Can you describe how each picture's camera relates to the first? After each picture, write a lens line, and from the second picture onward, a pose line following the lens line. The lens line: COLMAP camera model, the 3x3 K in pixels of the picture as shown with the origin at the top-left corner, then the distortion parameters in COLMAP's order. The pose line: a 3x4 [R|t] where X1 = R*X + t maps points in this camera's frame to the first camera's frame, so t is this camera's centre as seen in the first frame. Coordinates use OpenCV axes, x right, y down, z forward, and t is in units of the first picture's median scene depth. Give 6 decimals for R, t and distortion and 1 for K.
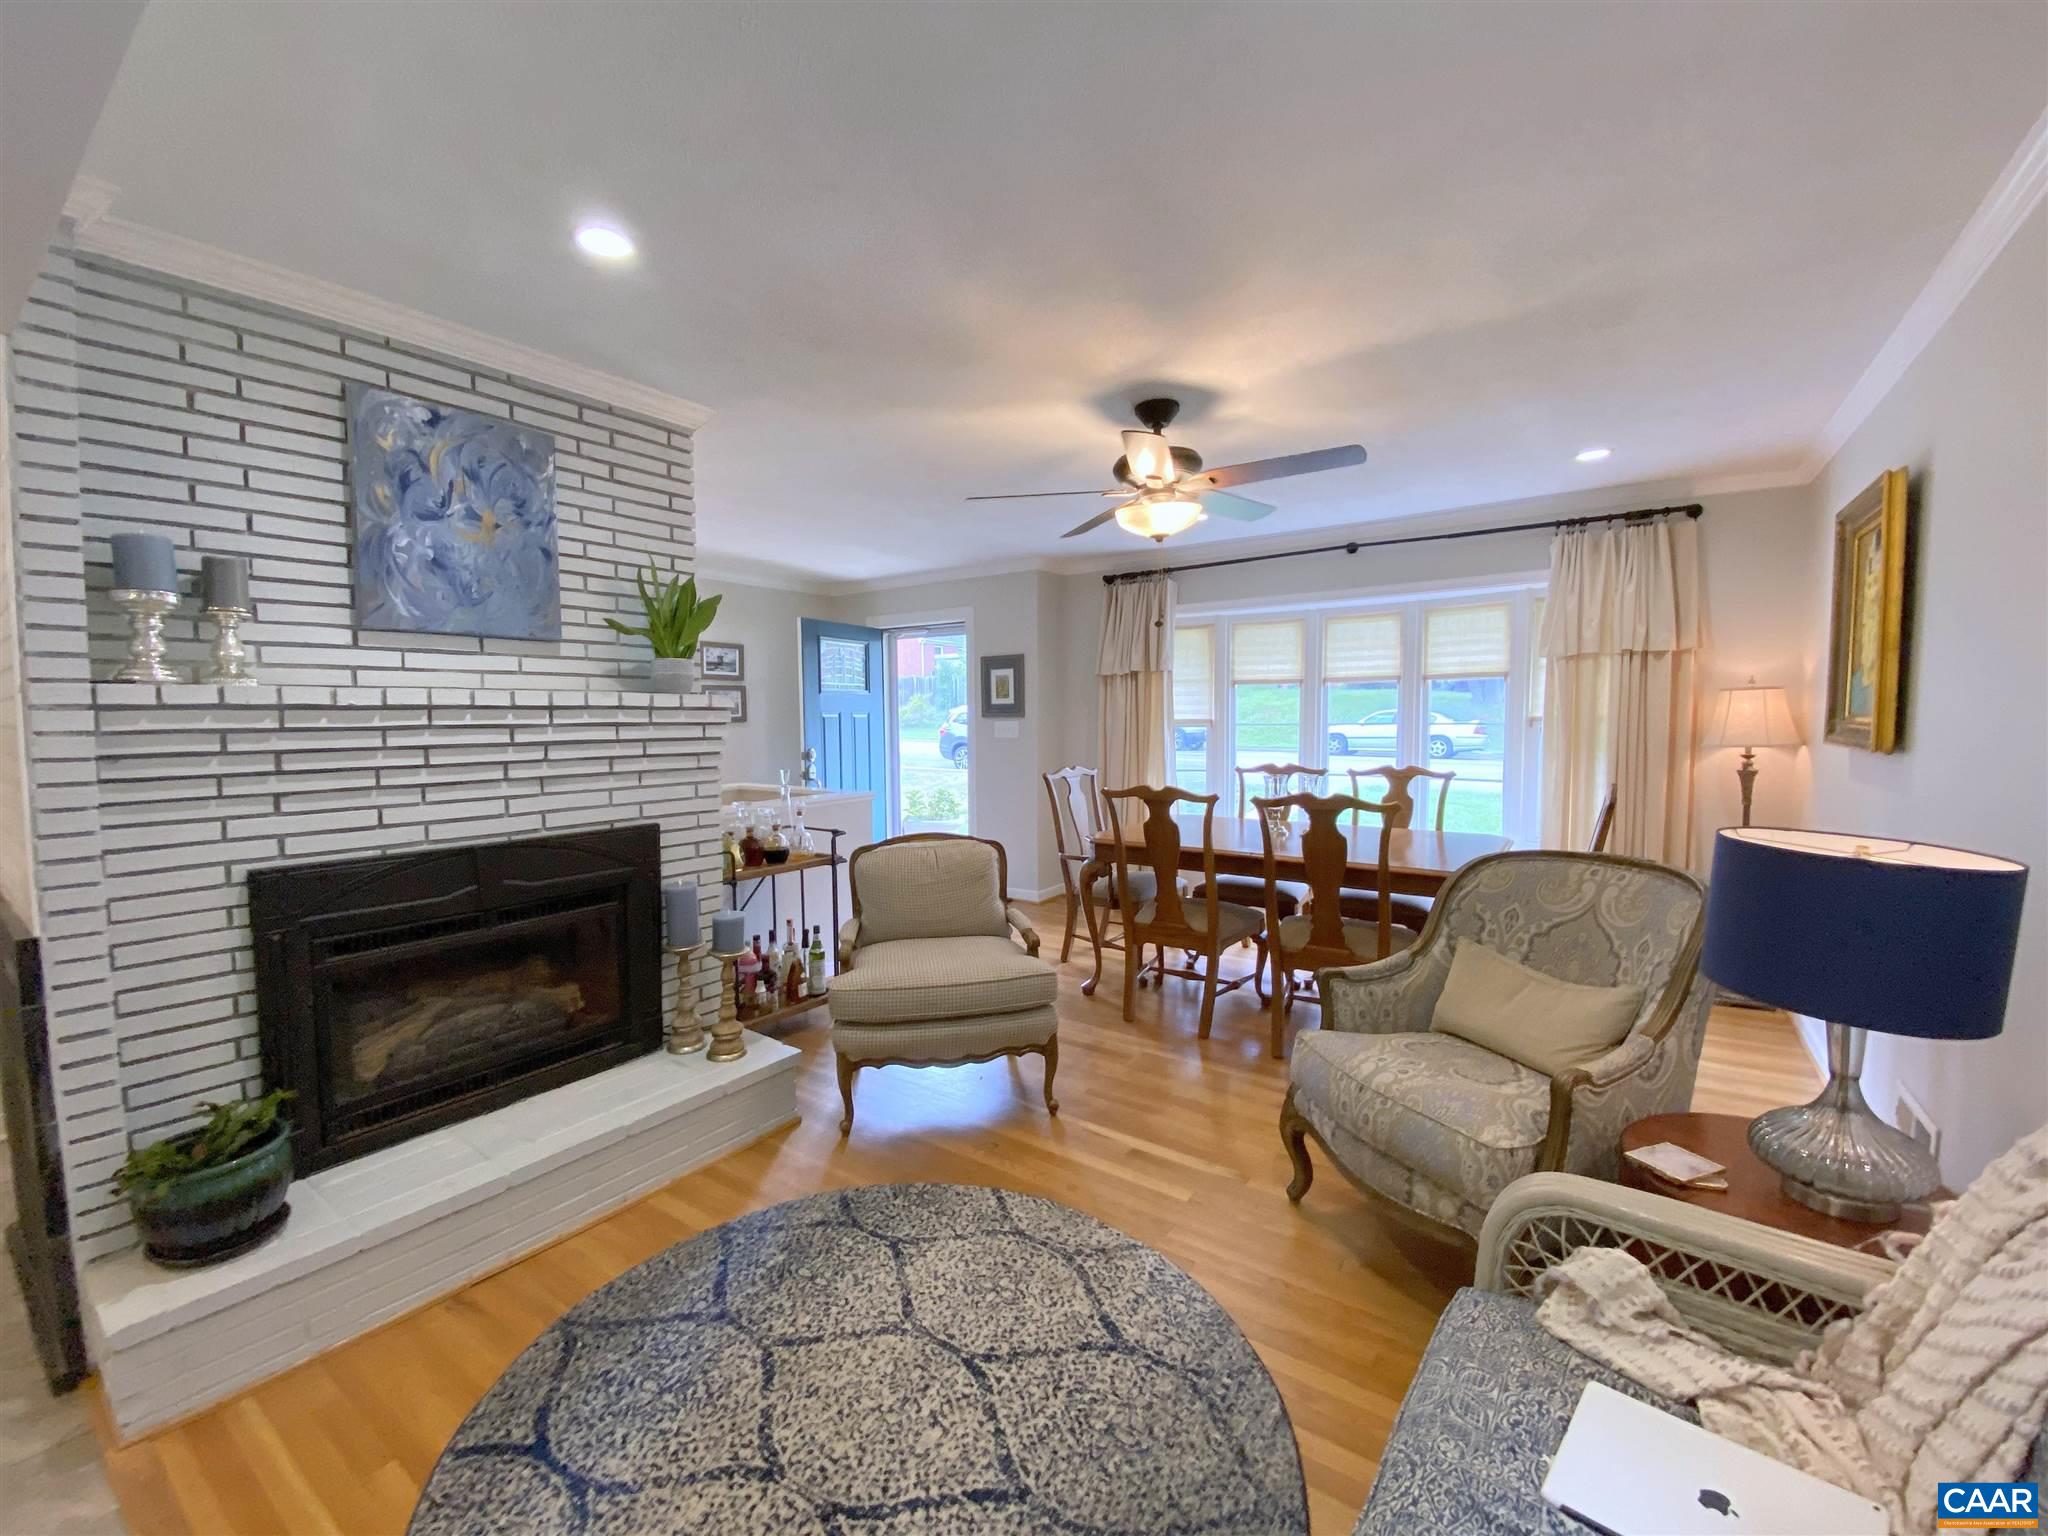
lens RADIAL K [[832.1, 0, 1015.3], [0, 832.1, 770.9], [0, 0, 1]] dist [0.004165, -0.007836]
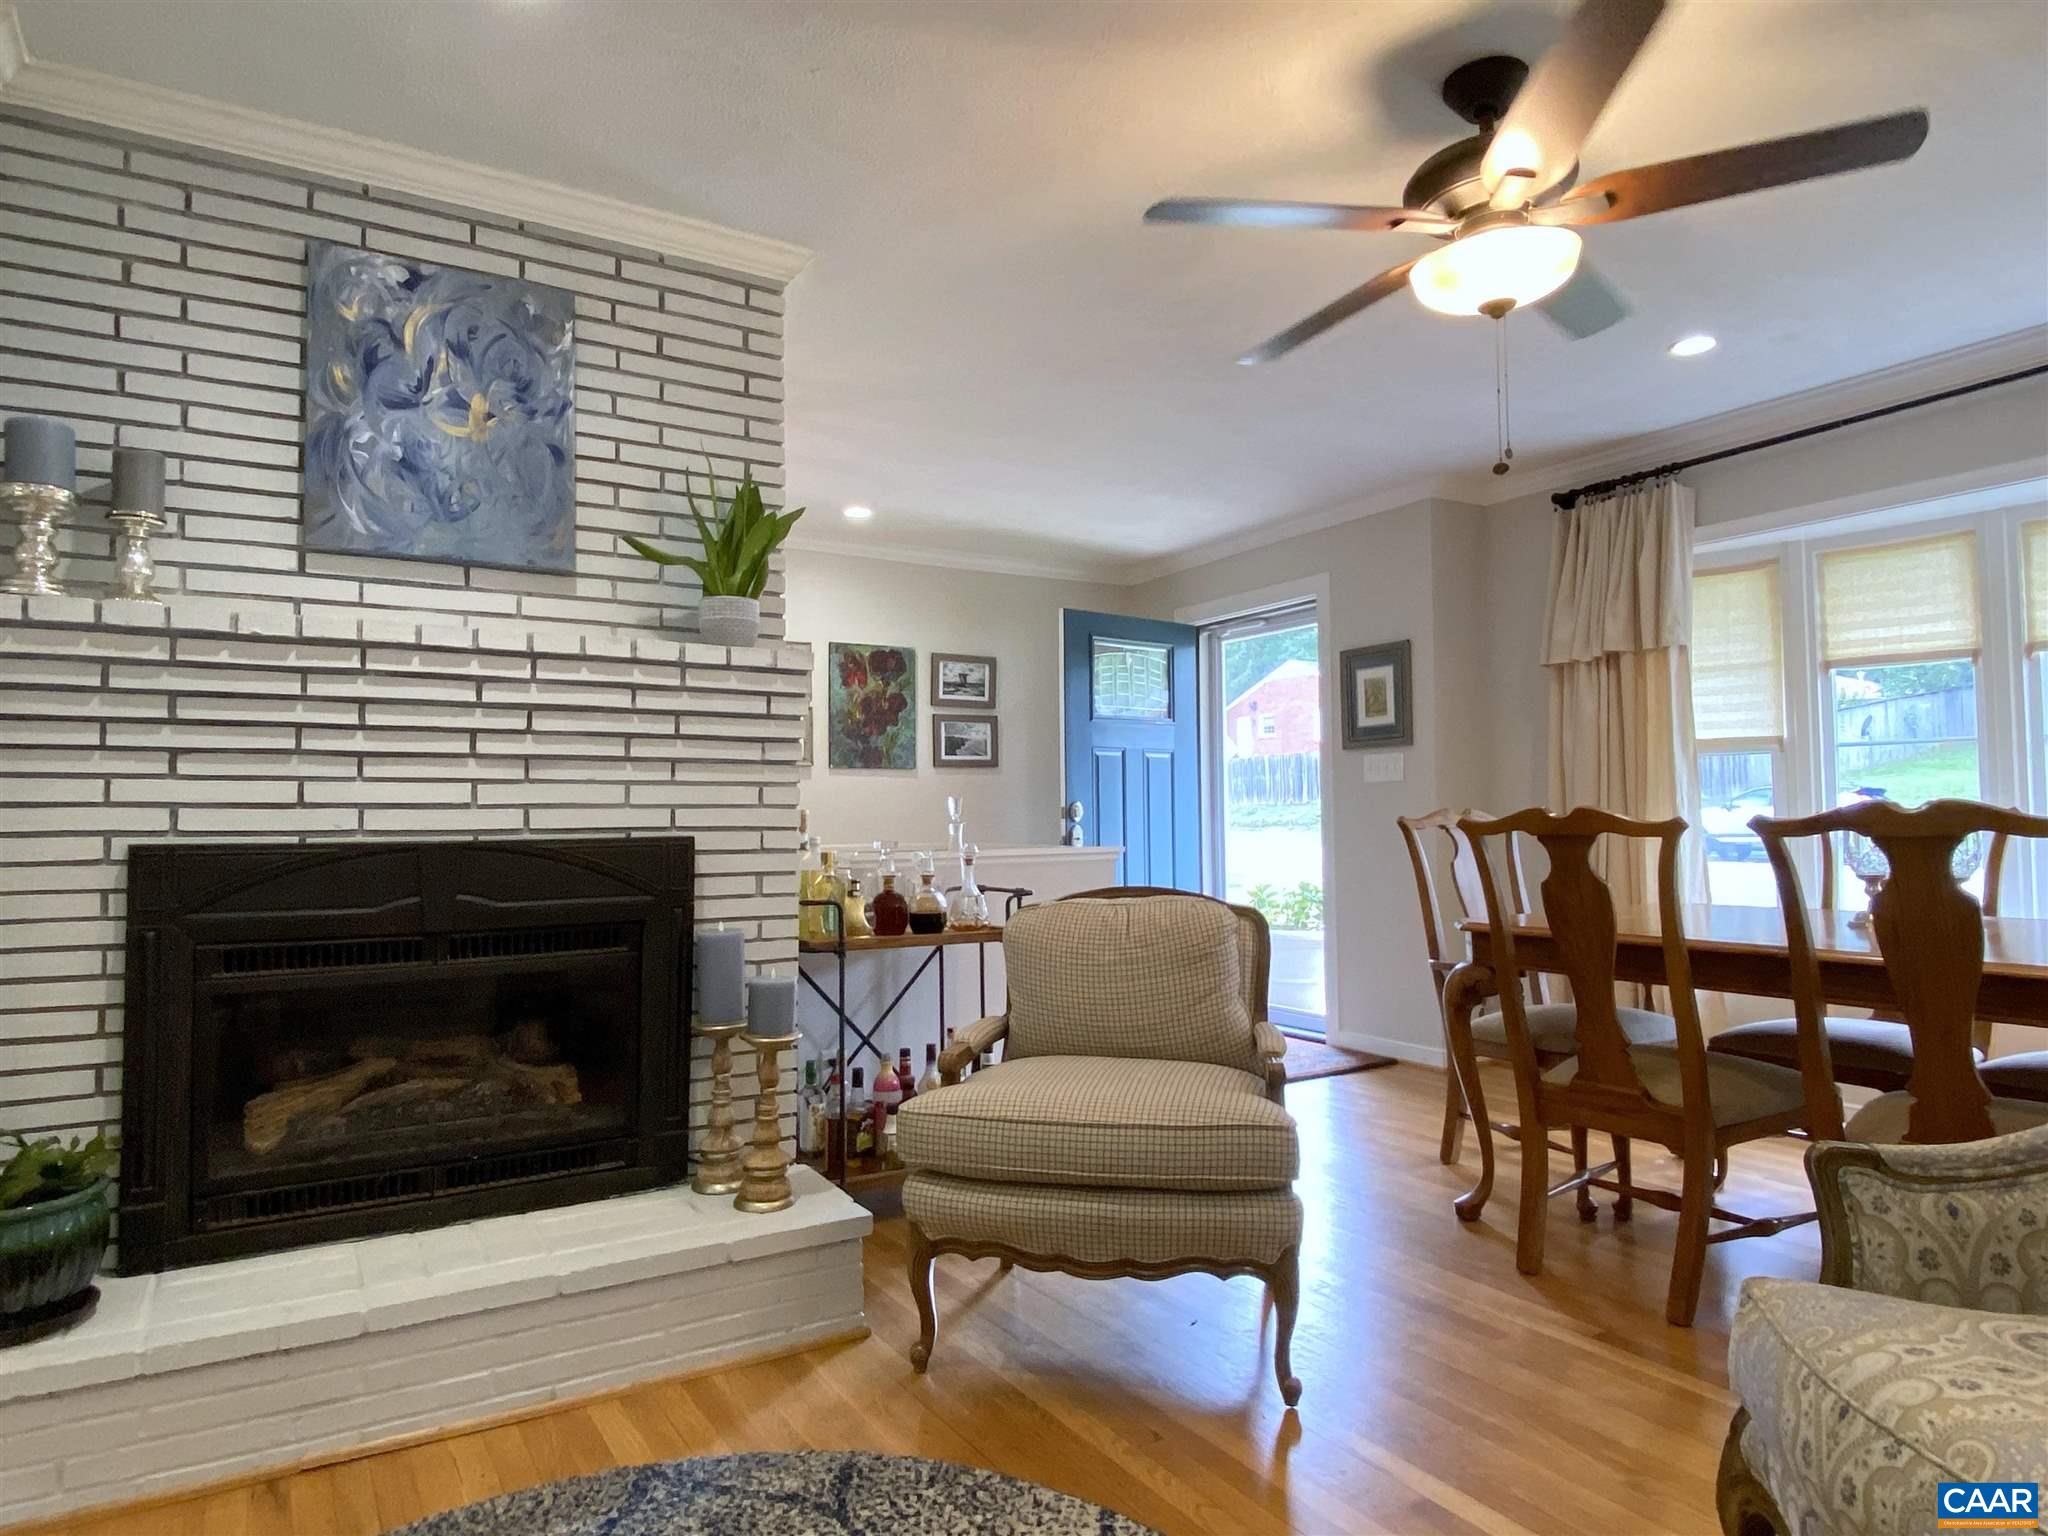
lens RADIAL K [[1220.9, 0, 1011.6], [0, 1220.9, 771.5], [0, 0, 1]] dist [0.029401, -0.031457]
pose [[0.917397, -0.016057, -0.397648, 0.222204], [-0.025503, 0.994760, -0.099004, 0.111289], [0.397154, 0.100967, 0.912181, 0.210965]]
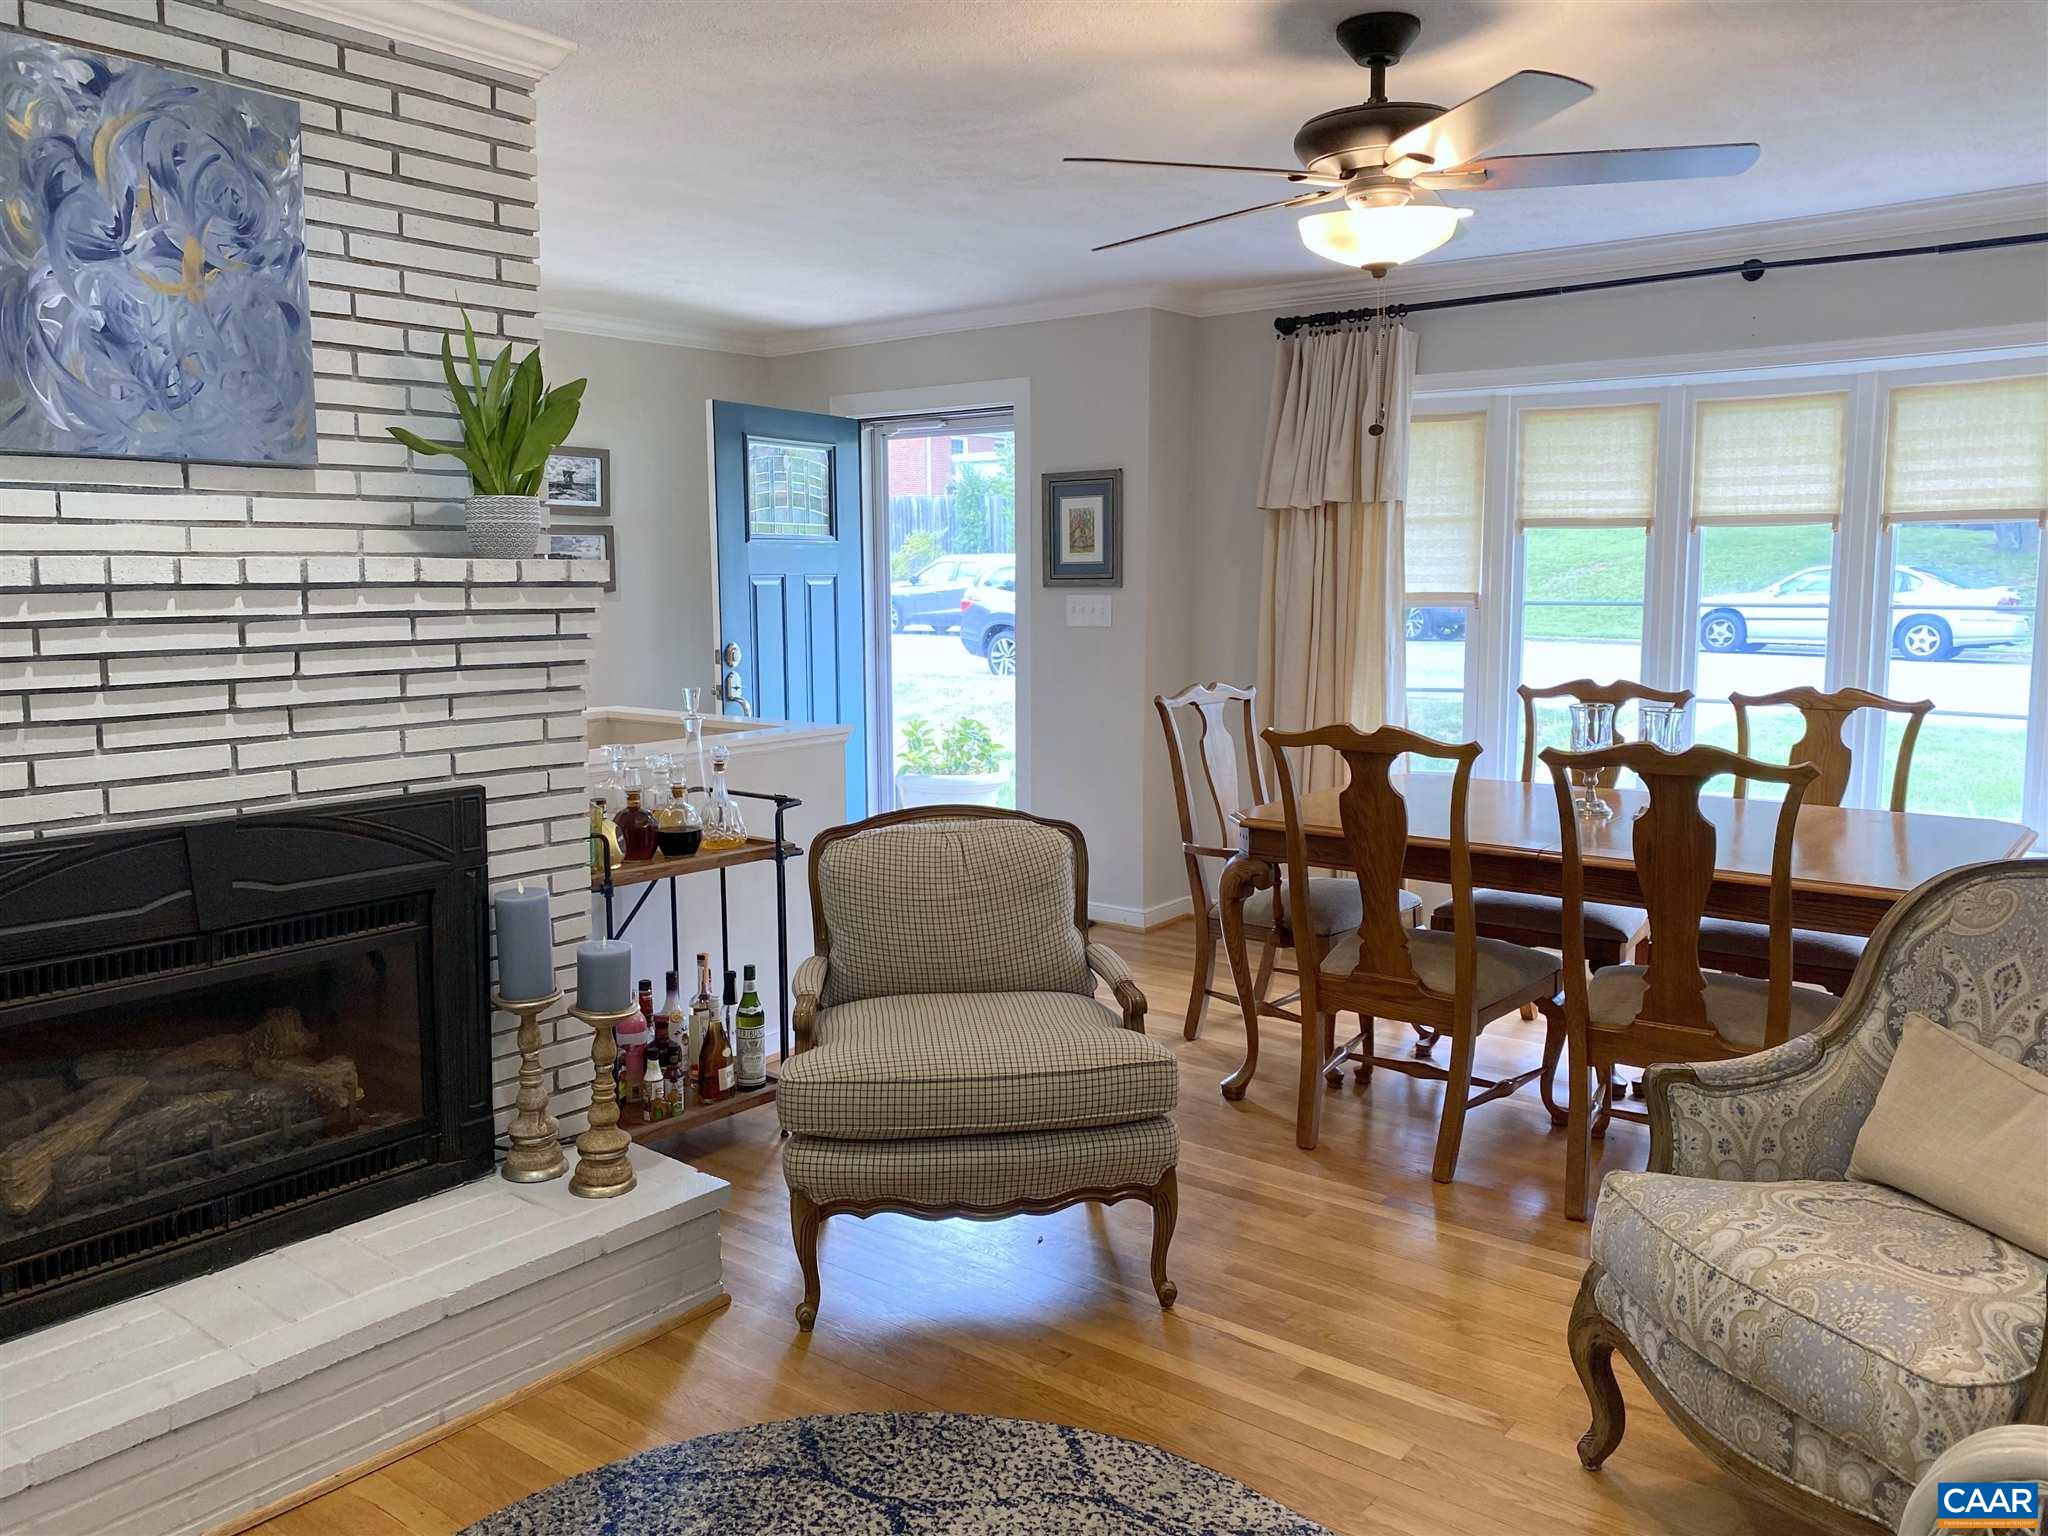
lens RADIAL K [[1569.3, 0, 1010.7], [0, 1569.3, 760.1], [0, 0, 1]] dist [0.023800, -0.025089]
pose [[0.998307, 0.012121, -0.056893, -0.004992], [-0.008933, 0.998394, 0.055948, -0.020332], [0.057480, -0.055345, 0.996811, -0.065017]]
